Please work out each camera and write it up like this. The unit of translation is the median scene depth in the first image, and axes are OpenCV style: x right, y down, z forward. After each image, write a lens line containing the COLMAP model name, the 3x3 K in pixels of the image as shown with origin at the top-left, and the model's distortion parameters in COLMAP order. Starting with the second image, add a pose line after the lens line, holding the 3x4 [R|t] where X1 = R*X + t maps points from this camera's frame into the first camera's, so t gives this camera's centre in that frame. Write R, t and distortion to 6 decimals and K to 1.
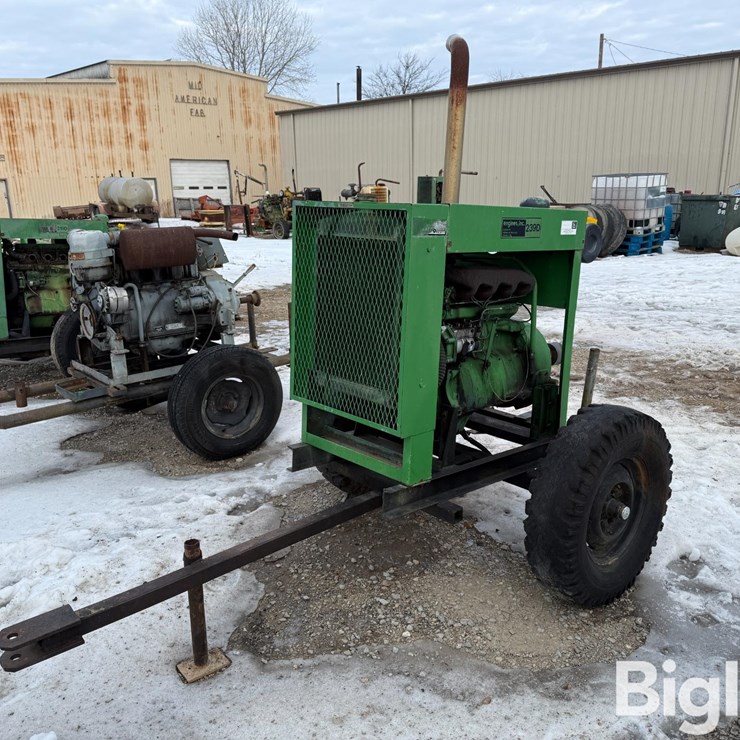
lens RADIAL K [[721.5, 0, 378.1], [0, 721.5, 366.0], [0, 0, 1]] dist [-0.007498, 0.000000]
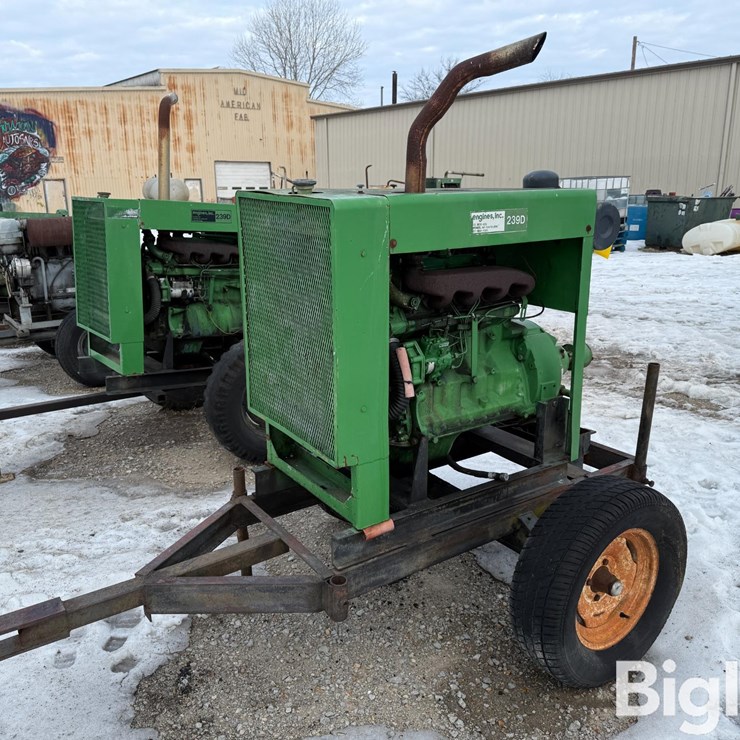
lens RADIAL K [[721.5, 0, 364.7], [0, 721.5, 370.5], [0, 0, 1]] dist [-0.007498, 0.000000]
pose [[0.994113, 0.030150, -0.104067, 0.058996], [-0.029621, 0.999539, 0.006625, 0.010295], [0.104219, -0.003504, 0.994548, -0.042964]]
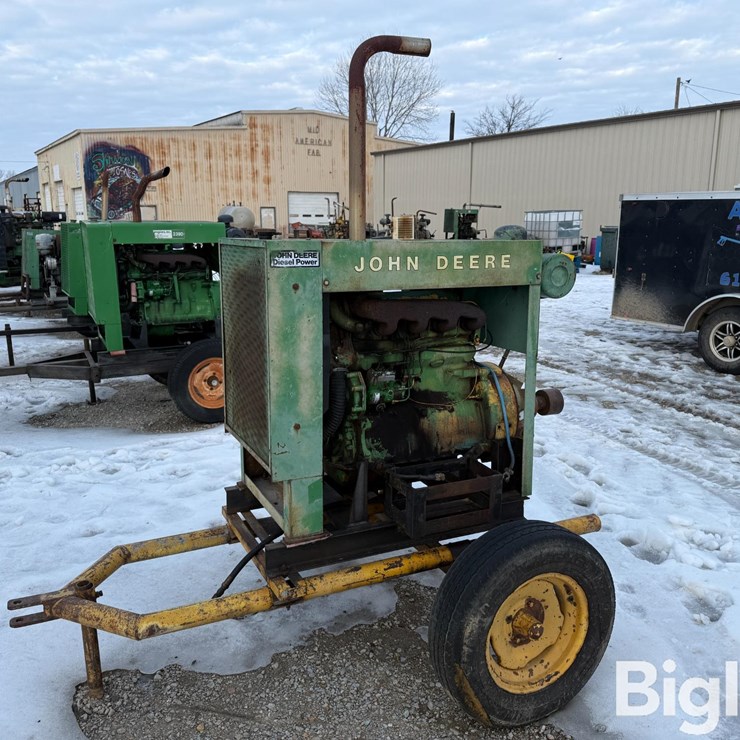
lens RADIAL K [[721.5, 0, 367.2], [0, 721.5, 377.2], [0, 0, 1]] dist [-0.007498, 0.000000]
pose [[0.969742, 0.069119, -0.234145, 0.156812], [-0.074500, 0.997120, -0.014205, 0.030334], [0.232489, 0.031219, 0.972098, -0.133399]]
